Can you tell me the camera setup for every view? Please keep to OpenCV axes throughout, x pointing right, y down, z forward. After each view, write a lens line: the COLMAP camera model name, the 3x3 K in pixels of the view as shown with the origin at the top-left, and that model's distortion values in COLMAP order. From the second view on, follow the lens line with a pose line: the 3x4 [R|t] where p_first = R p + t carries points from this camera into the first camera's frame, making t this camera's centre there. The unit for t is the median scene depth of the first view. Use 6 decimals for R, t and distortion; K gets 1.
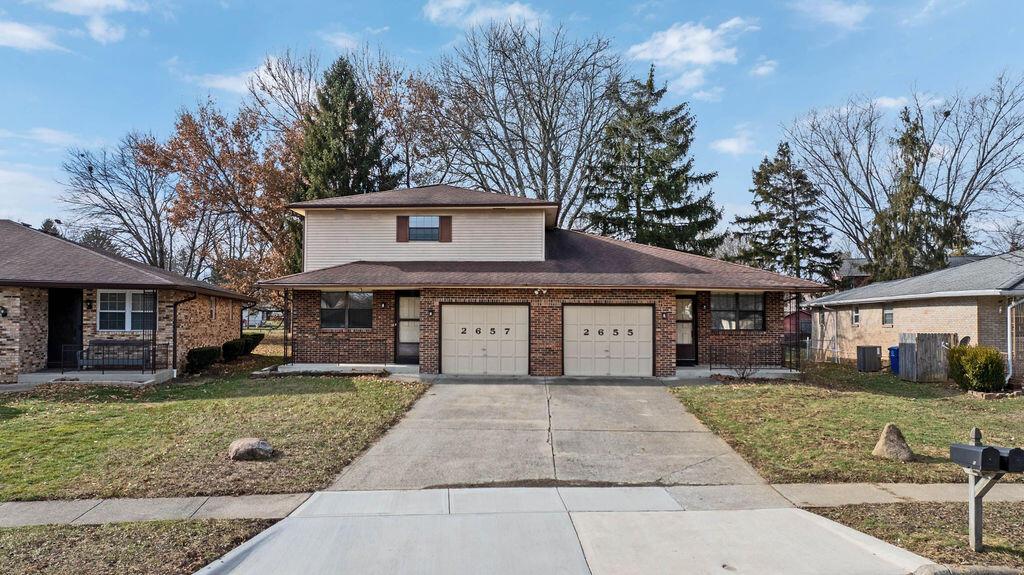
lens RADIAL K [[679.0, 0, 489.2], [0, 679.0, 300.7], [0, 0, 1]] dist [-0.006846, -0.001947]
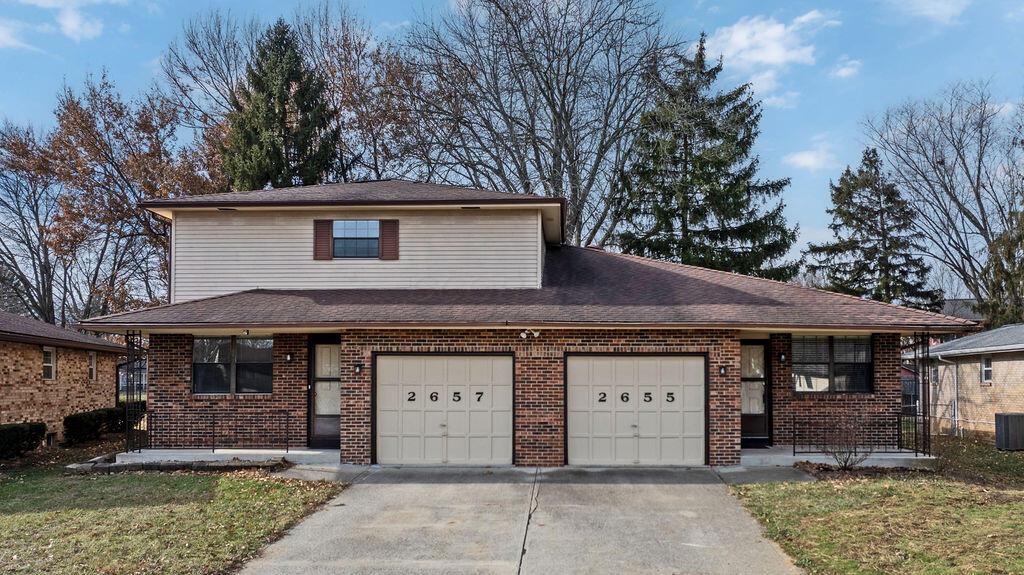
lens RADIAL K [[822.2, 0, 543.1], [0, 822.2, 362.7], [0, 0, 1]] dist [-0.007456, -0.001590]
pose [[0.999035, -0.004585, 0.043679, 0.048178], [0.004218, 0.999955, 0.008501, 0.006220], [-0.043716, -0.008309, 0.999009, 0.204983]]
